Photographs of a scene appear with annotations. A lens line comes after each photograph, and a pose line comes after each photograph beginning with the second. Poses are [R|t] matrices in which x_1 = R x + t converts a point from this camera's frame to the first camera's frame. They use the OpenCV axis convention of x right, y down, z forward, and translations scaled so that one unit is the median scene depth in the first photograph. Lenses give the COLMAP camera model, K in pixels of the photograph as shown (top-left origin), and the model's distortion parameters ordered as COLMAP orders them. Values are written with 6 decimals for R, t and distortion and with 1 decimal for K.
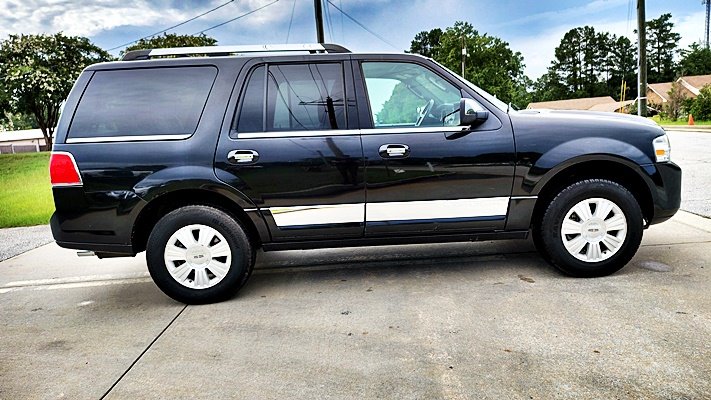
lens RADIAL K [[494.4, 0, 353.2], [0, 494.4, 201.9], [0, 0, 1]] dist [0.034874, -0.041281]
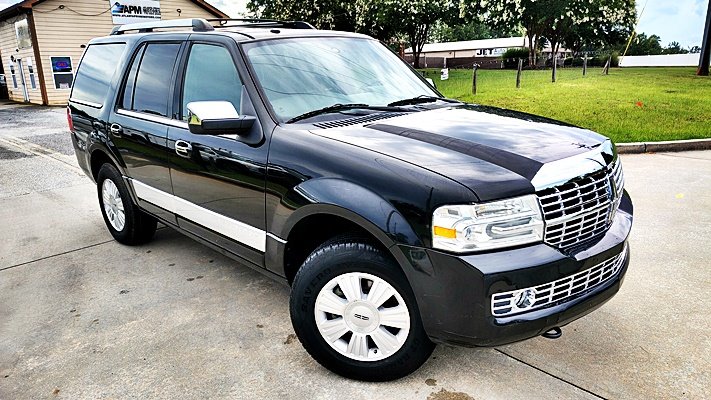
lens RADIAL K [[494.4, 0, 357.4], [0, 494.4, 196.4], [0, 0, 1]] dist [0.034874, -0.041281]
pose [[0.702954, 0.240012, -0.669515, 0.911332], [-0.132954, 0.969091, 0.207812, -0.240374], [0.698698, -0.057068, 0.713137, 0.541501]]
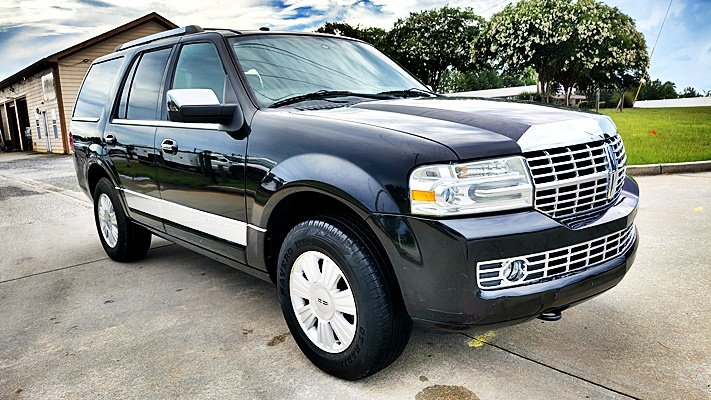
lens RADIAL K [[494.4, 0, 359.3], [0, 494.4, 201.7], [0, 0, 1]] dist [0.034874, -0.041281]
pose [[0.682496, 0.166206, -0.711741, 0.937715], [-0.112638, 0.986086, 0.122261, -0.148540], [0.722158, -0.003274, 0.691721, 0.600045]]
